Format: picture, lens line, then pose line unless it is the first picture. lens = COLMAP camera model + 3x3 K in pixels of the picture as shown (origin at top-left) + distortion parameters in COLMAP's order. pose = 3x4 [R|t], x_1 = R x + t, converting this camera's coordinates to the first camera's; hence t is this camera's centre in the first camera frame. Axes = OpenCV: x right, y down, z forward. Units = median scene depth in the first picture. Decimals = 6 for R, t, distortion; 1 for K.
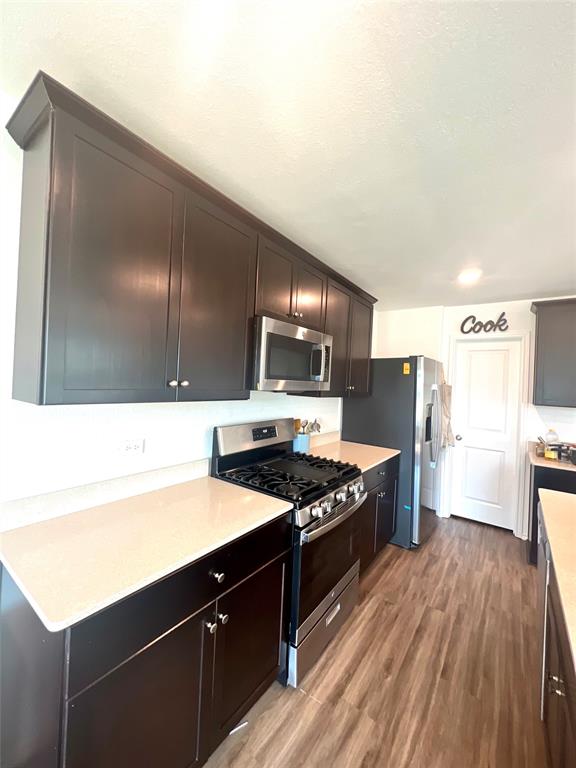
lens RADIAL K [[310.0, 0, 289.2], [0, 310.0, 386.2], [0, 0, 1]] dist [0.002944, 0.000168]
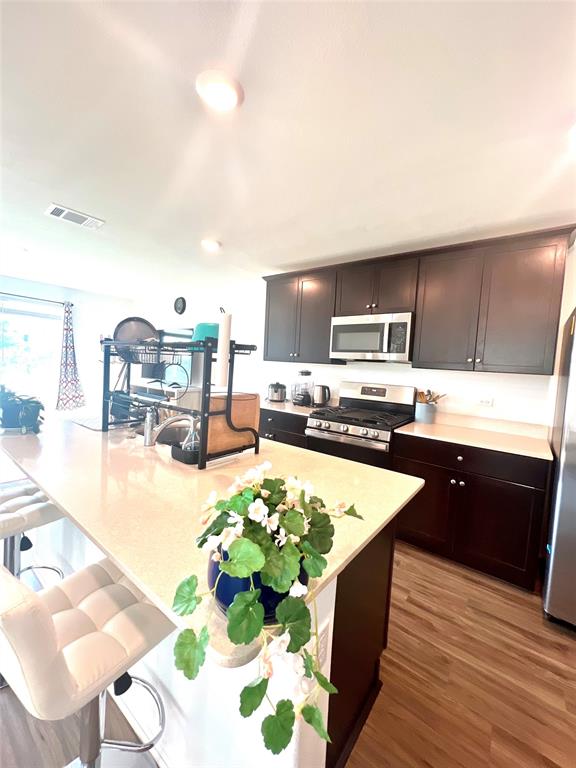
lens RADIAL K [[310.0, 0, 285.9], [0, 310.0, 381.0], [0, 0, 1]] dist [0.002944, 0.000168]
pose [[-0.034209, 0.009692, -0.999368, 1.321930], [-0.065349, 0.997791, 0.011914, 0.107682], [0.997276, 0.065715, -0.033501, 0.615516]]
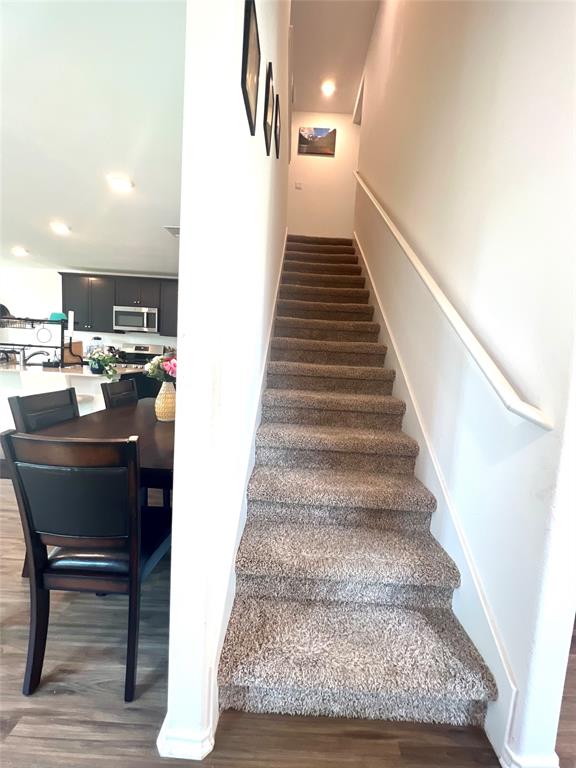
lens RADIAL K [[310.0, 0, 287.2], [0, 310.0, 386.4], [0, 0, 1]] dist [0.002944, 0.000168]
pose [[0.577552, 0.079607, -0.812463, 2.723630], [-0.043043, 0.996819, 0.067073, 0.233740], [0.815218, -0.003767, 0.579142, 0.455185]]
